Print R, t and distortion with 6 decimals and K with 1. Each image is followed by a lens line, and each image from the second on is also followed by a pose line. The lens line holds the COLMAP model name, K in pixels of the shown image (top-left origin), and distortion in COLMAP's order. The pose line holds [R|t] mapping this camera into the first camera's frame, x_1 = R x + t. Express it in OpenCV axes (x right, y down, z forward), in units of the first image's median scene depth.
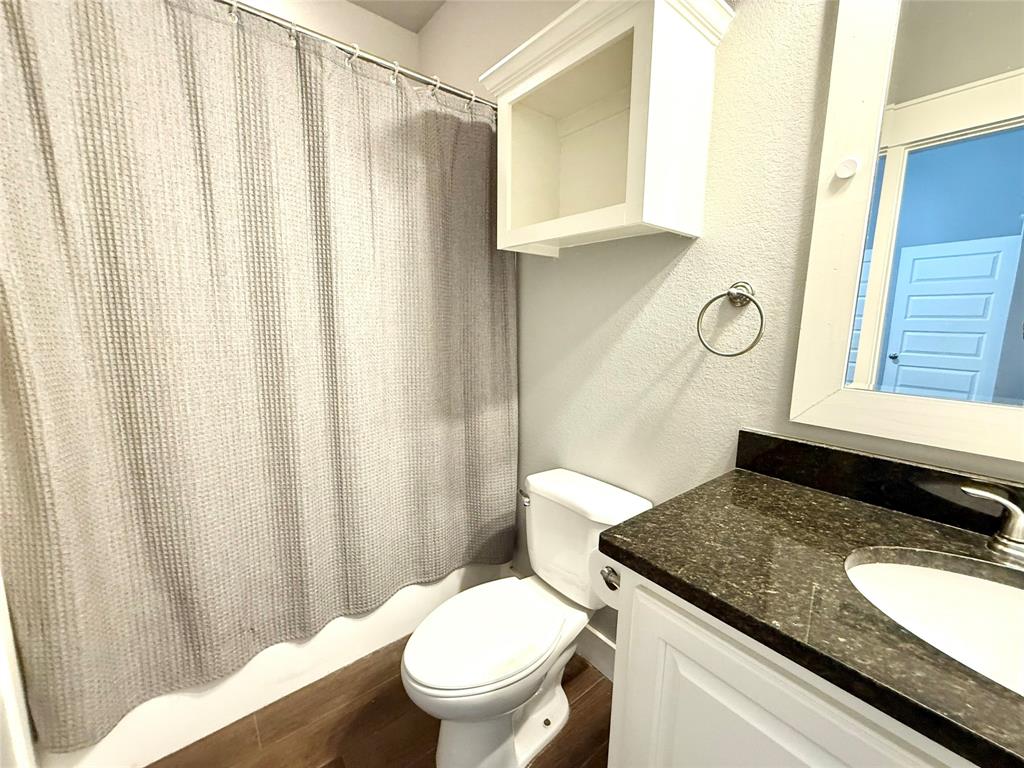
lens RADIAL K [[409.1, 0, 509.3], [0, 409.1, 383.4], [0, 0, 1]] dist [0.002926, 0.000328]
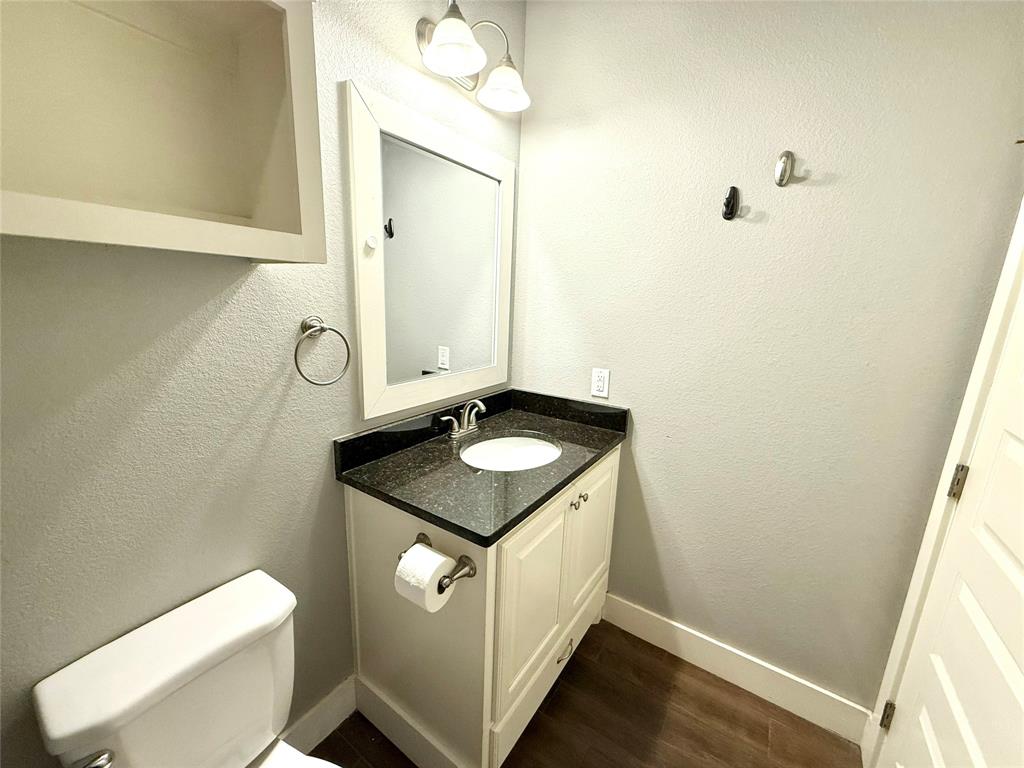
lens RADIAL K [[409.1, 0, 509.3], [0, 409.1, 383.4], [0, 0, 1]] dist [0.002926, 0.000328]
pose [[-0.292031, -0.228788, 0.928641, -0.659074], [0.109191, 0.956642, 0.270024, -0.325361], [-0.950155, 0.180255, -0.254388, 0.847946]]
